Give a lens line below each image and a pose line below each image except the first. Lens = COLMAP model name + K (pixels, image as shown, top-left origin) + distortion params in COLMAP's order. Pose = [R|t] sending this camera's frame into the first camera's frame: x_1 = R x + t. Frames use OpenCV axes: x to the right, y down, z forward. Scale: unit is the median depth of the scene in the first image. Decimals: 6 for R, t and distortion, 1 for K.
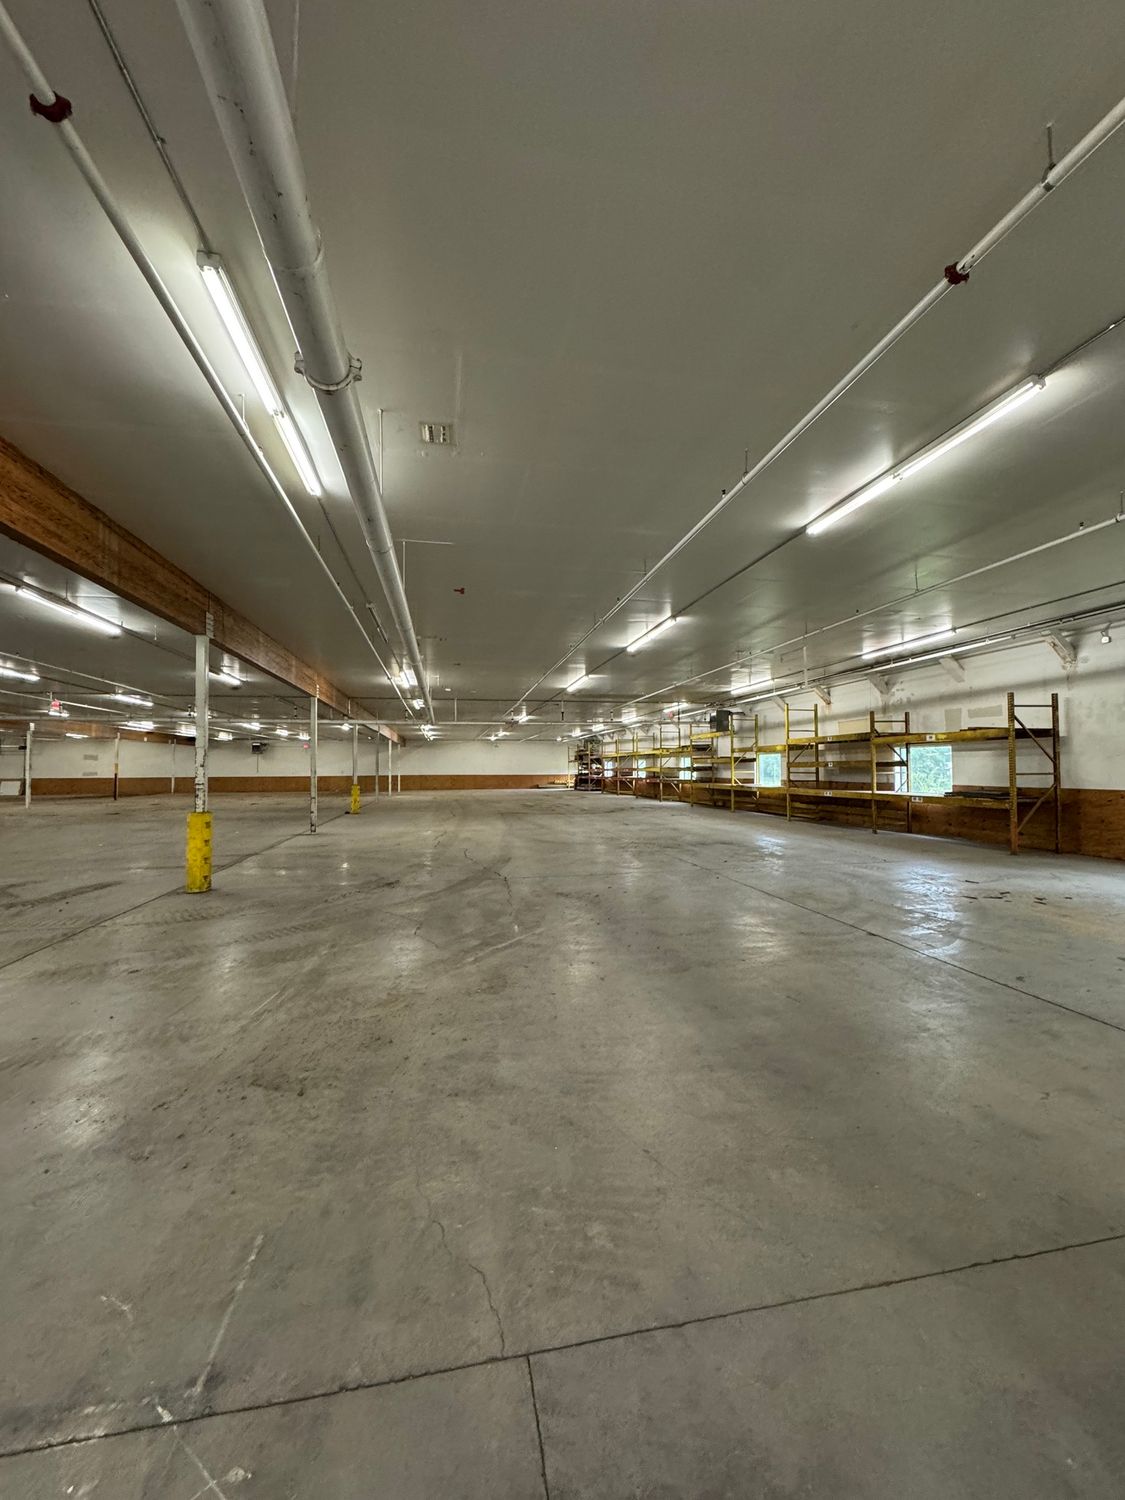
lens RADIAL K [[595.5, 0, 563.0], [0, 595.5, 753.3], [0, 0, 1]] dist [-0.002011, 0.000384]
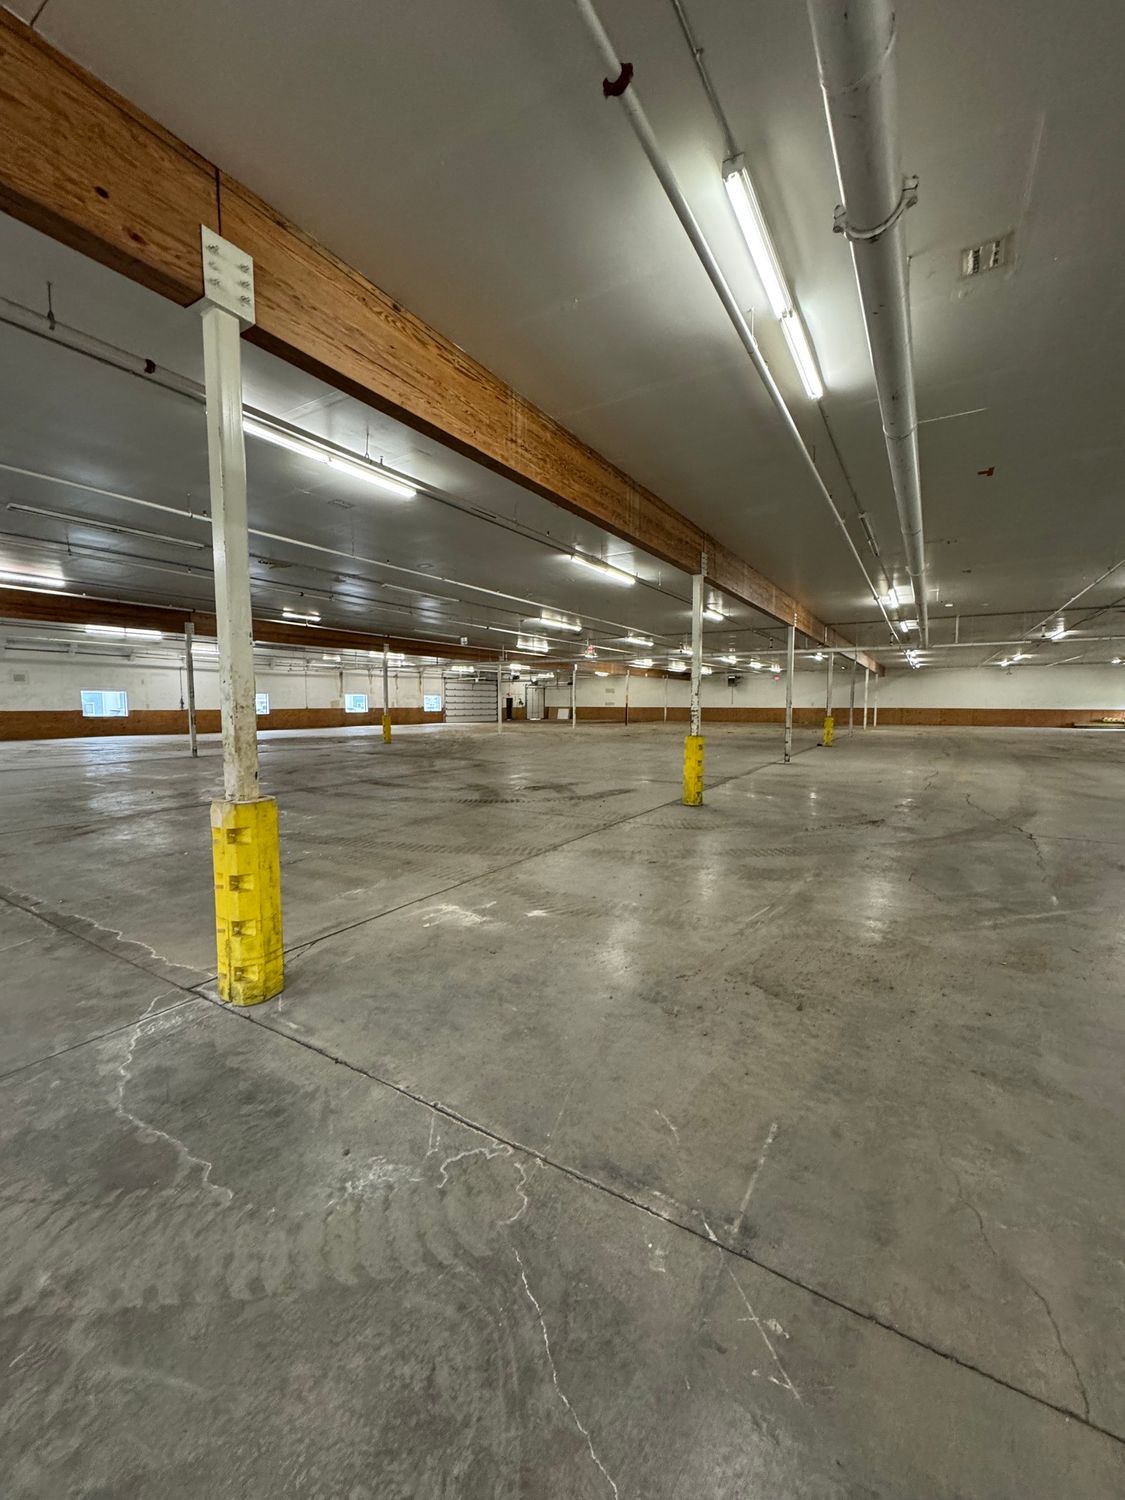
lens RADIAL K [[595.5, 0, 563.0], [0, 595.5, 753.3], [0, 0, 1]] dist [-0.002011, 0.000384]
pose [[0.734037, 0.064071, -0.676080, -0.032189], [0.012679, 0.994073, 0.107972, 0.008124], [0.678991, -0.087828, 0.728874, 0.005750]]
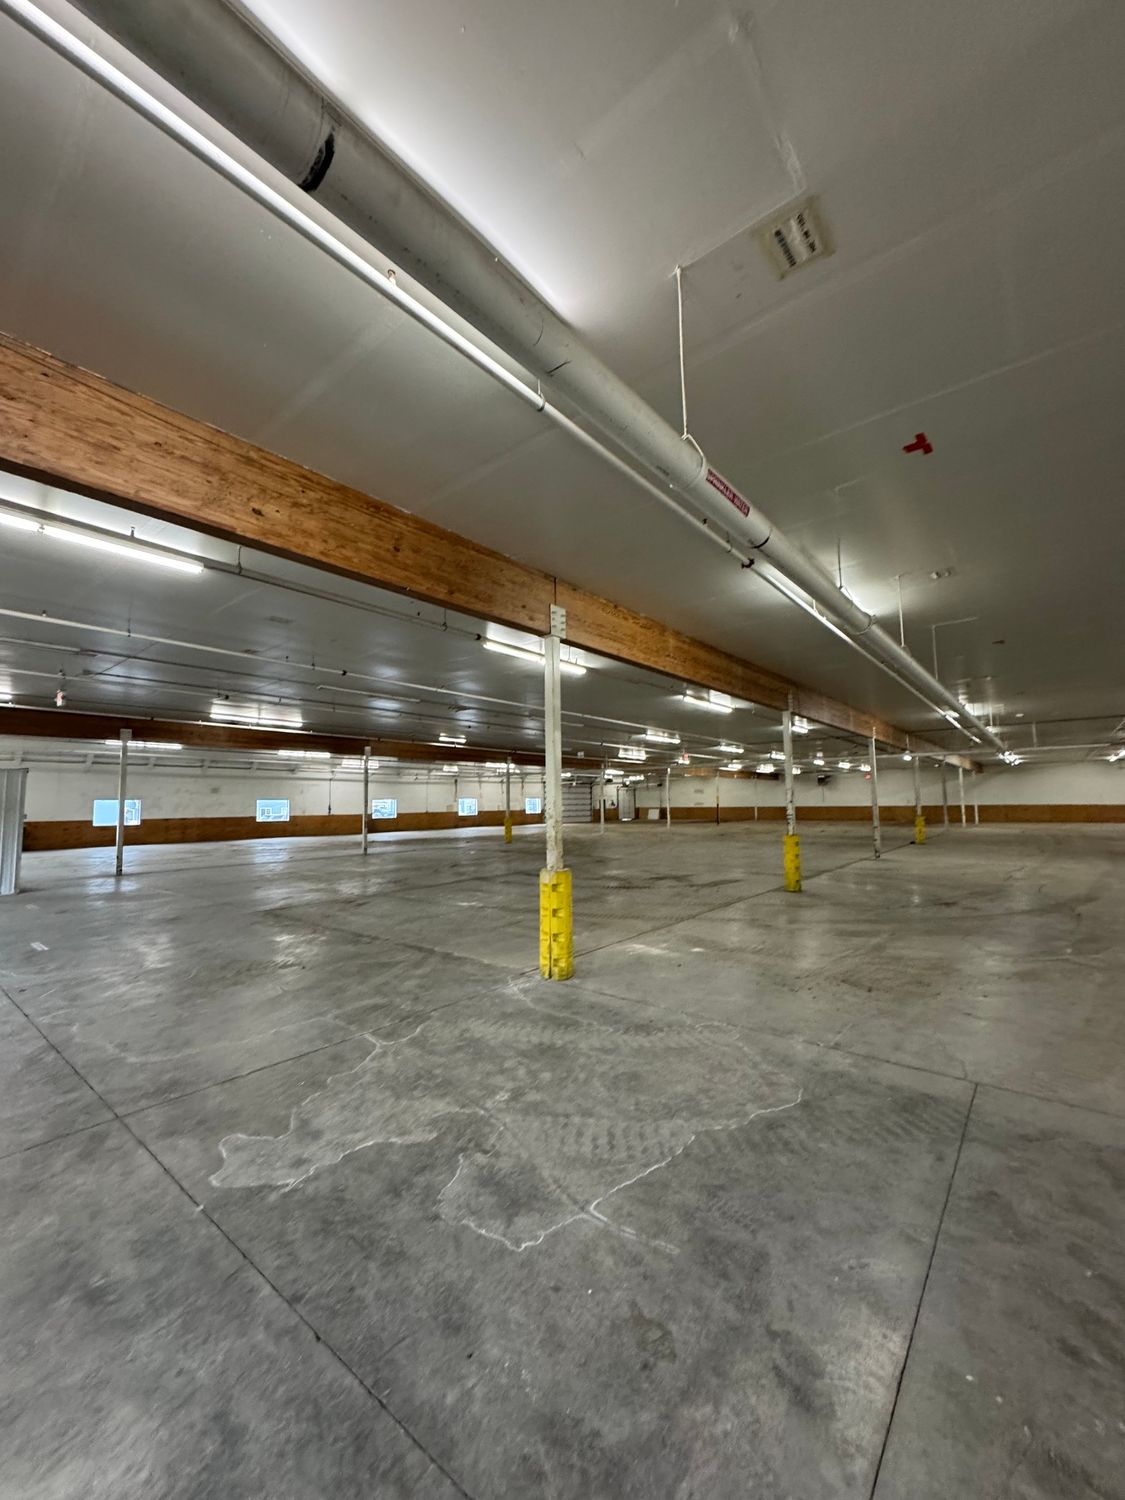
lens RADIAL K [[595.5, 0, 563.0], [0, 595.5, 753.3], [0, 0, 1]] dist [-0.002011, 0.000384]
pose [[0.634655, -0.065790, -0.769990, 0.175392], [0.028859, 0.997692, -0.061459, -0.026954], [0.772257, 0.016784, 0.635089, -0.378412]]
